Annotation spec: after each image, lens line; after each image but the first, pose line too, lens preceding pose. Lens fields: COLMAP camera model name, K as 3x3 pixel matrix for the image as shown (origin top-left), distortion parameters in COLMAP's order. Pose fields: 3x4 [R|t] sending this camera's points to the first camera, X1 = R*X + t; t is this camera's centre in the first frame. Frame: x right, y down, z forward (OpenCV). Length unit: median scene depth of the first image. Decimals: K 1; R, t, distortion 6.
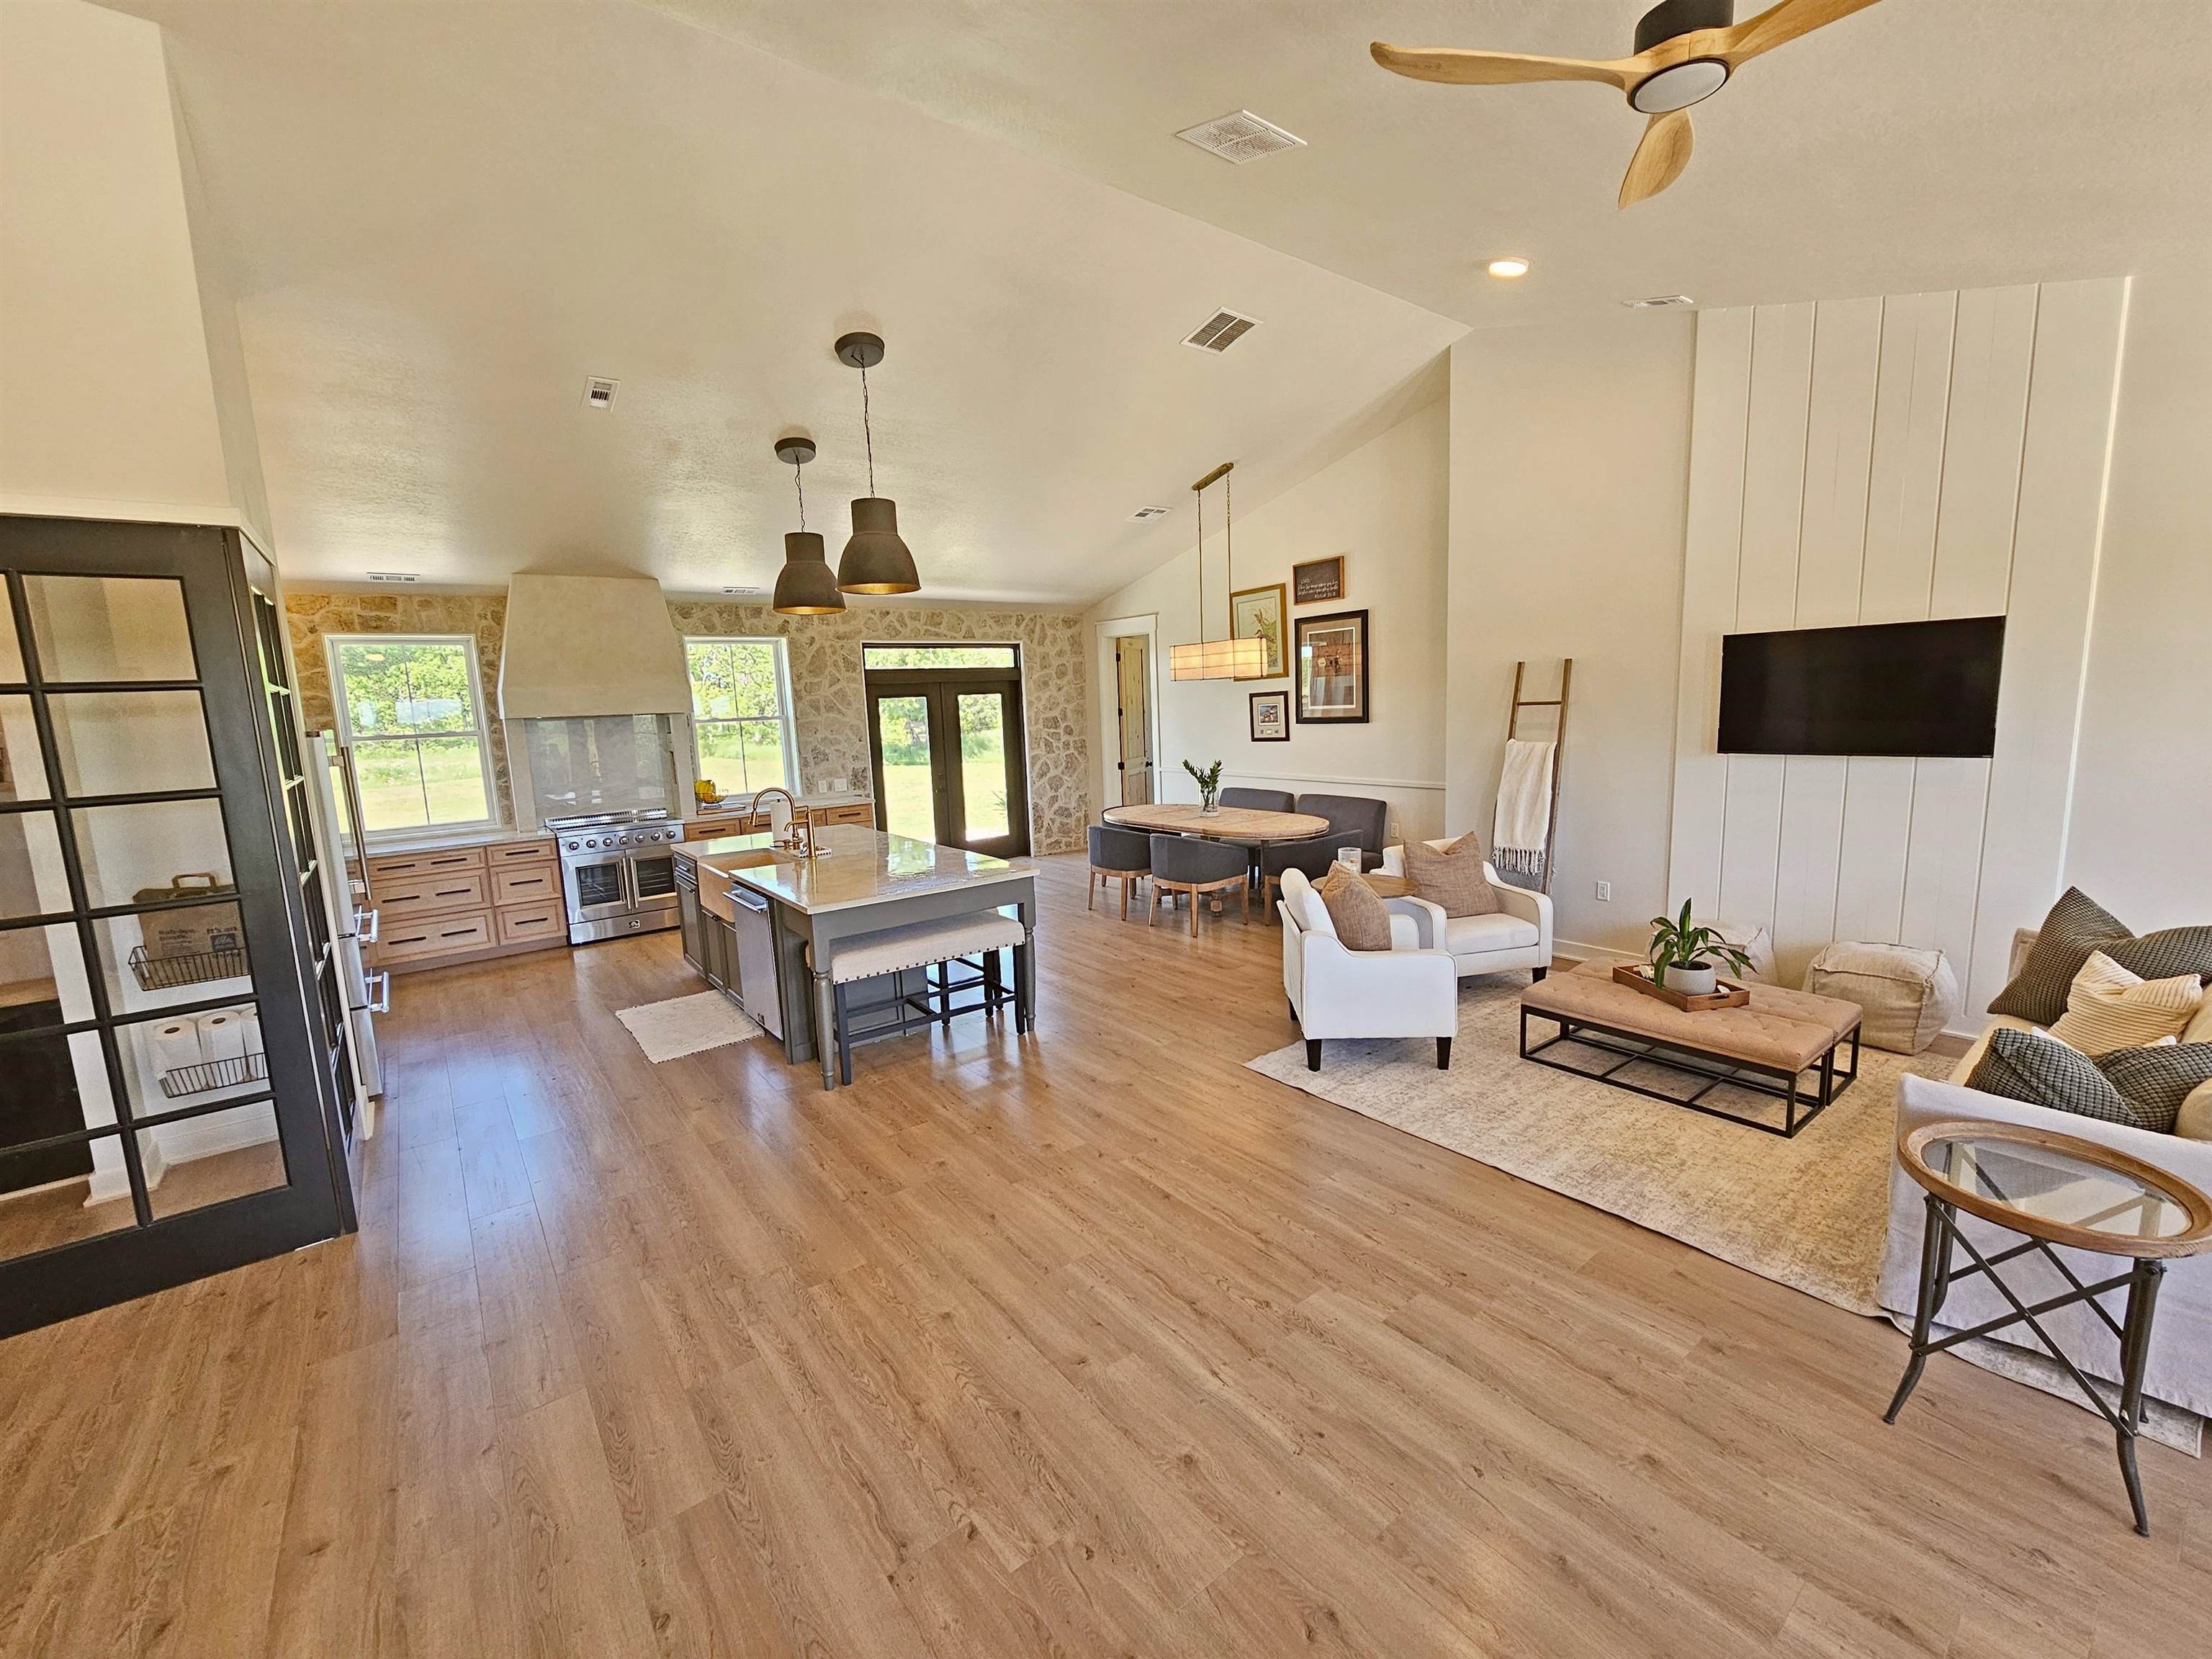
lens RADIAL K [[906.3, 0, 1105.2], [0, 906.3, 826.1], [0, 0, 1]] dist [-0.003135, -0.000449]
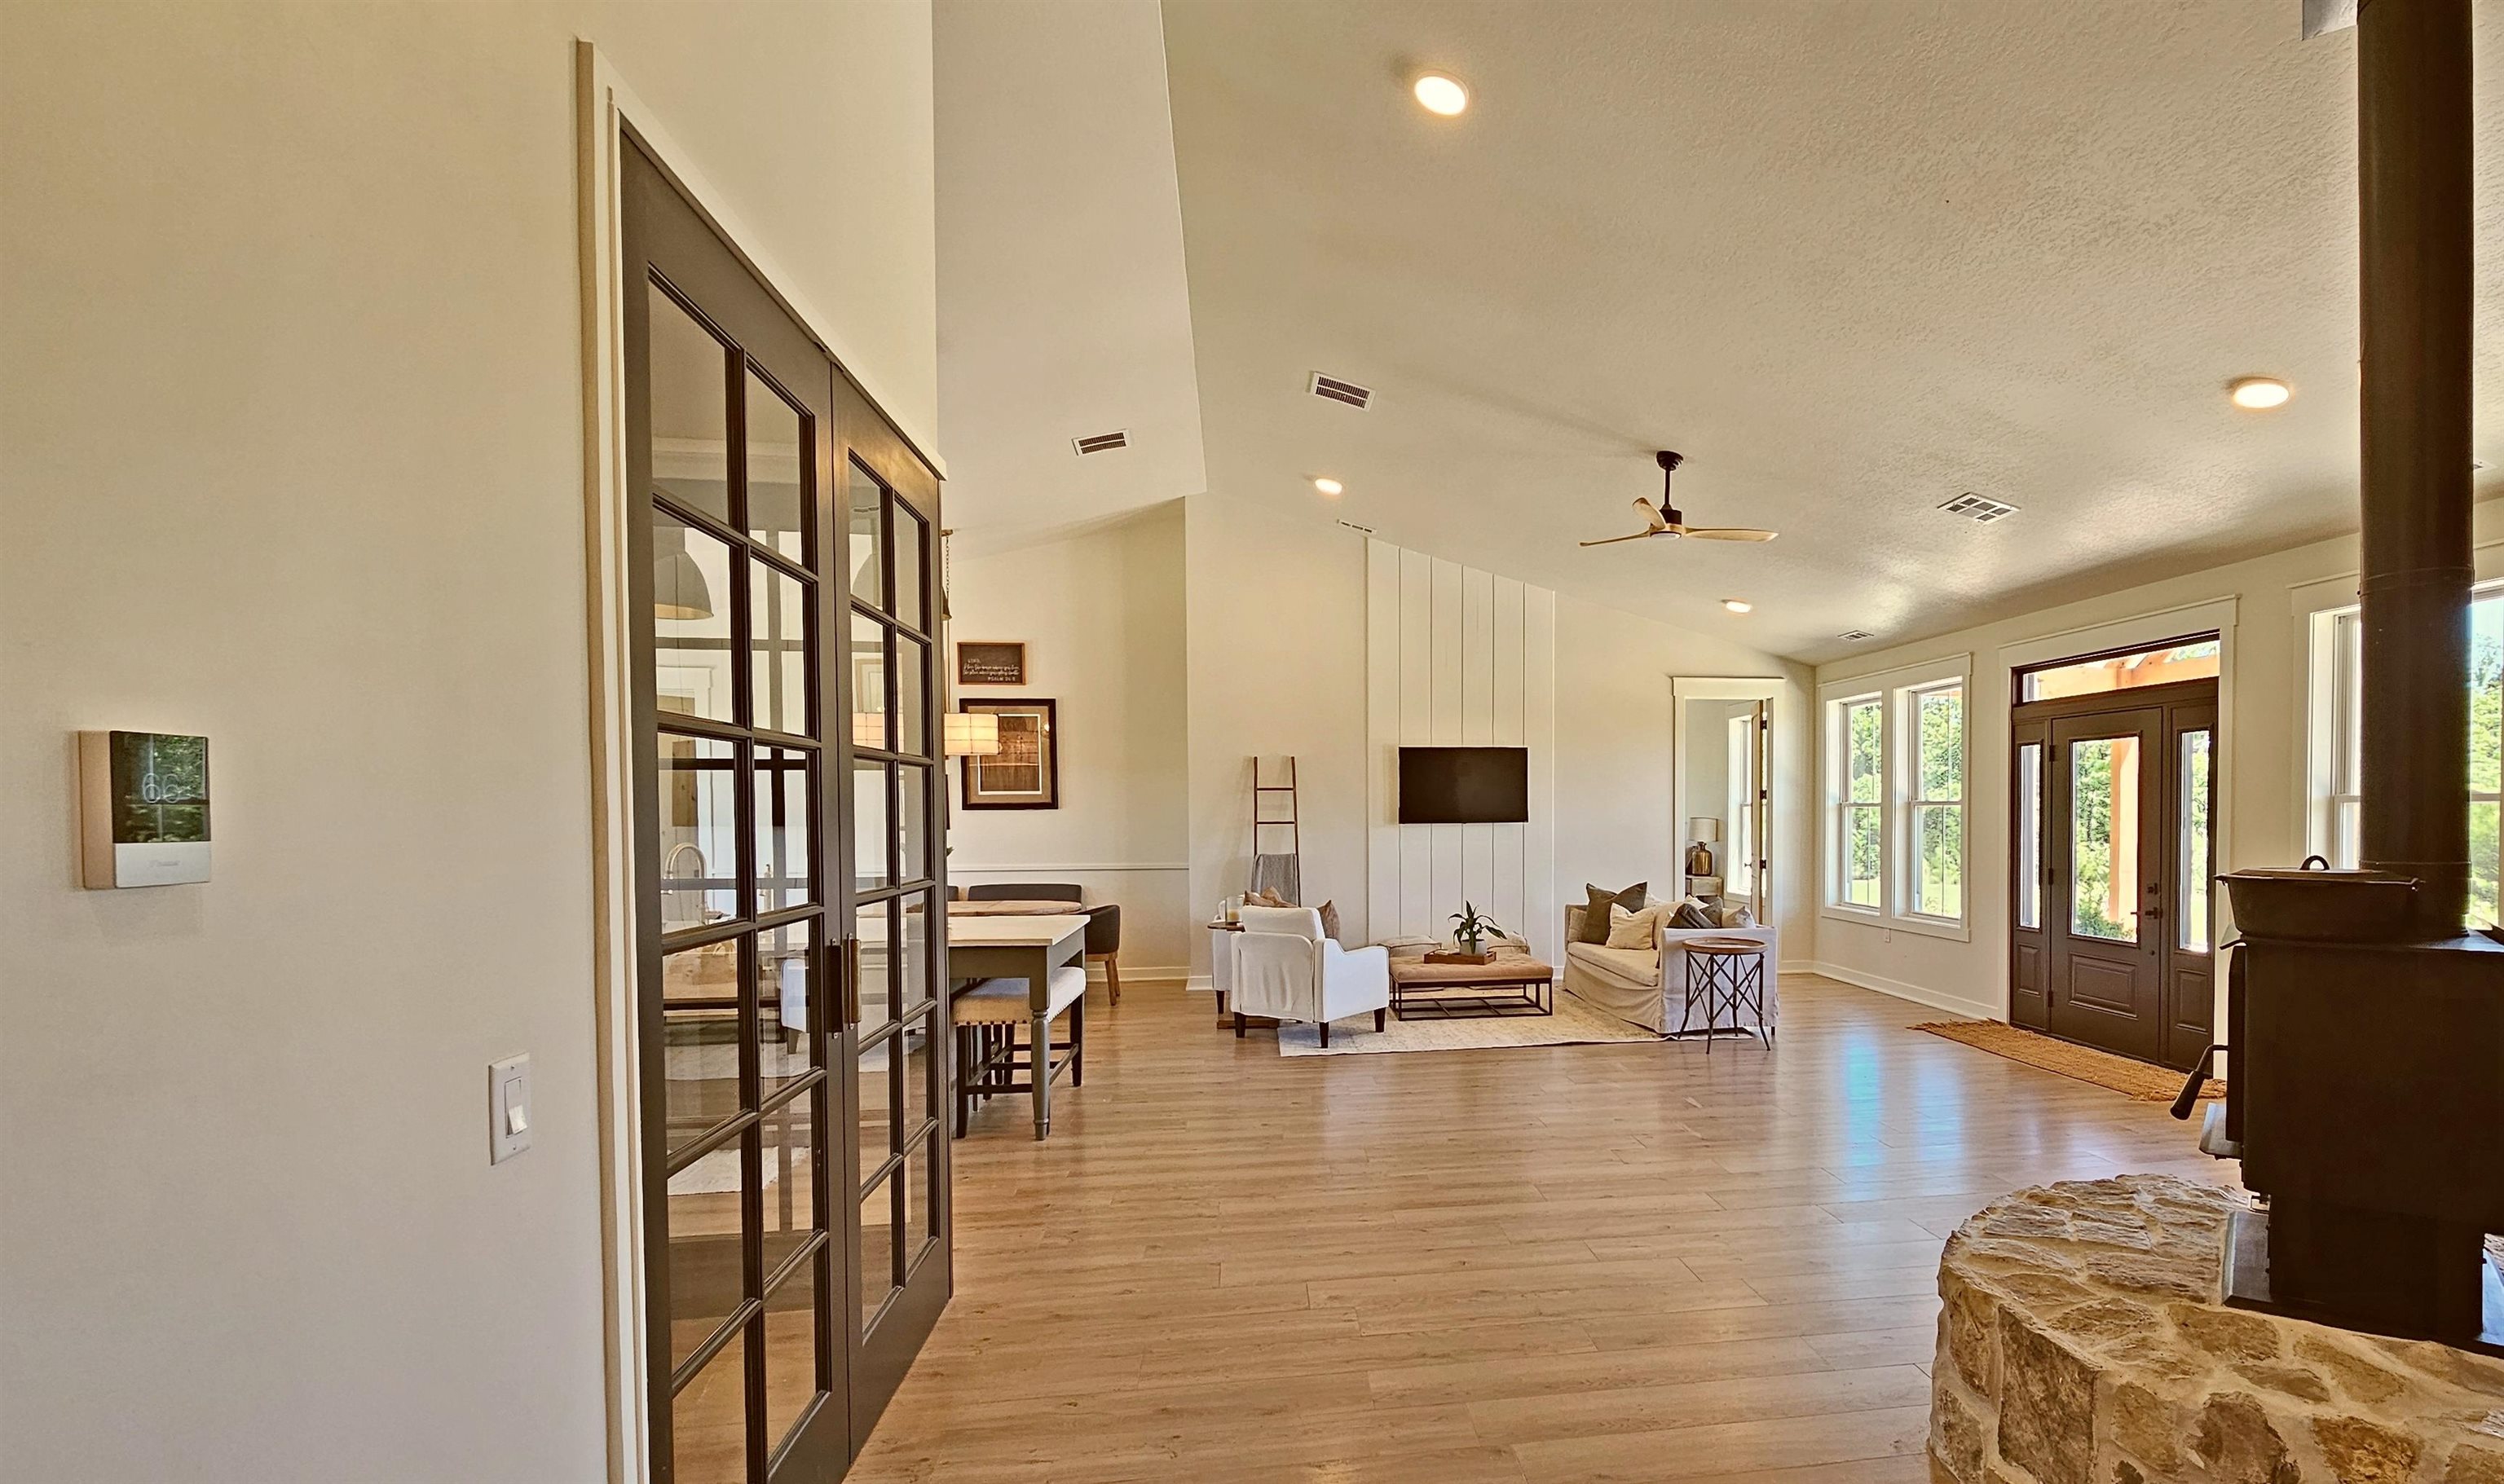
lens RADIAL K [[1173.9, 0, 1456.8], [0, 1173.9, 841.3], [0, 0, 1]] dist [0.000242, 0.000011]
pose [[0.461957, 0.015907, 0.886760, -0.906824], [0.111657, 0.990841, -0.075941, 0.097040], [-0.879846, 0.134095, 0.455950, 0.020803]]
